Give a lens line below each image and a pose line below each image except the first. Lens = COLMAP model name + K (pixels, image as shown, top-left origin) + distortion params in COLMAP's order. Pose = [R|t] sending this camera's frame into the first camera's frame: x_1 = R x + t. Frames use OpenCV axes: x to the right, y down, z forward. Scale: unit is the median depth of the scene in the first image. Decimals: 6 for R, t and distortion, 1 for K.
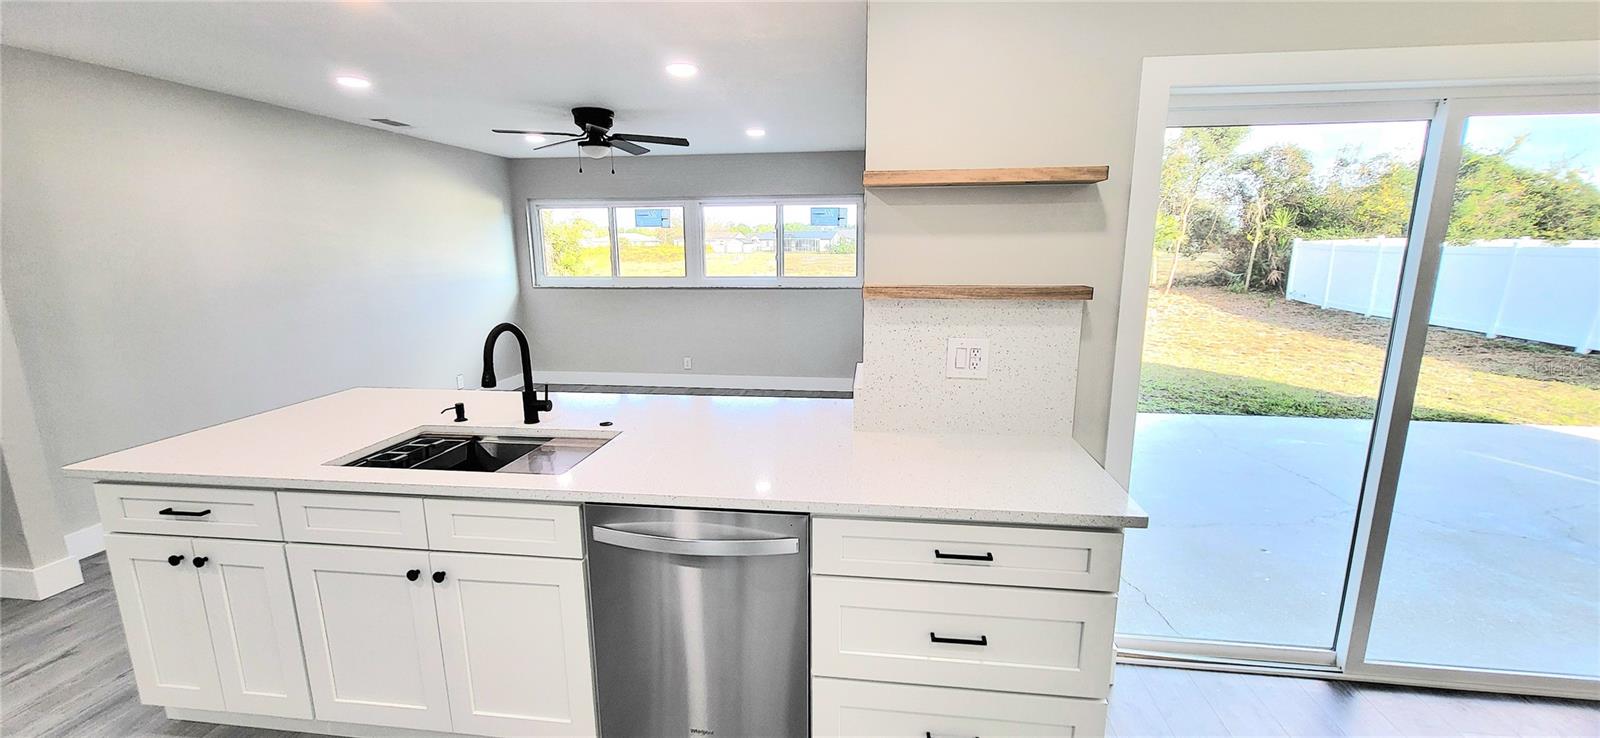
lens RADIAL K [[636.7, 0, 802.3], [0, 636.7, 374.0], [0, 0, 1]] dist [-0.001630, -0.000291]
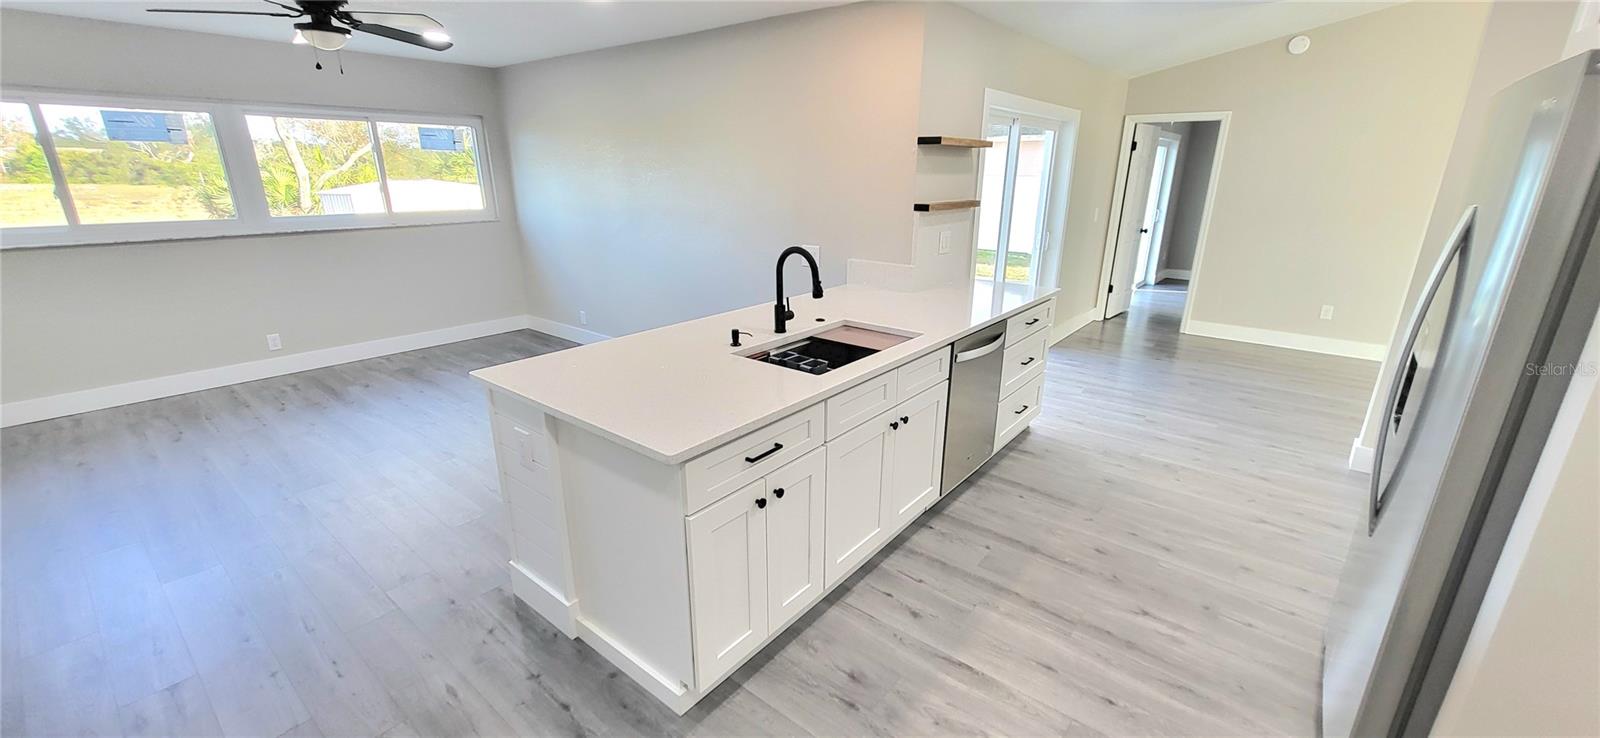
lens RADIAL K [[636.7, 0, 802.3], [0, 636.7, 374.0], [0, 0, 1]] dist [-0.001630, -0.000291]
pose [[0.524343, -0.250164, 0.813930, -1.426037], [0.158074, 0.967852, 0.195639, -0.076943], [-0.836706, 0.026079, 0.547031, 0.319078]]
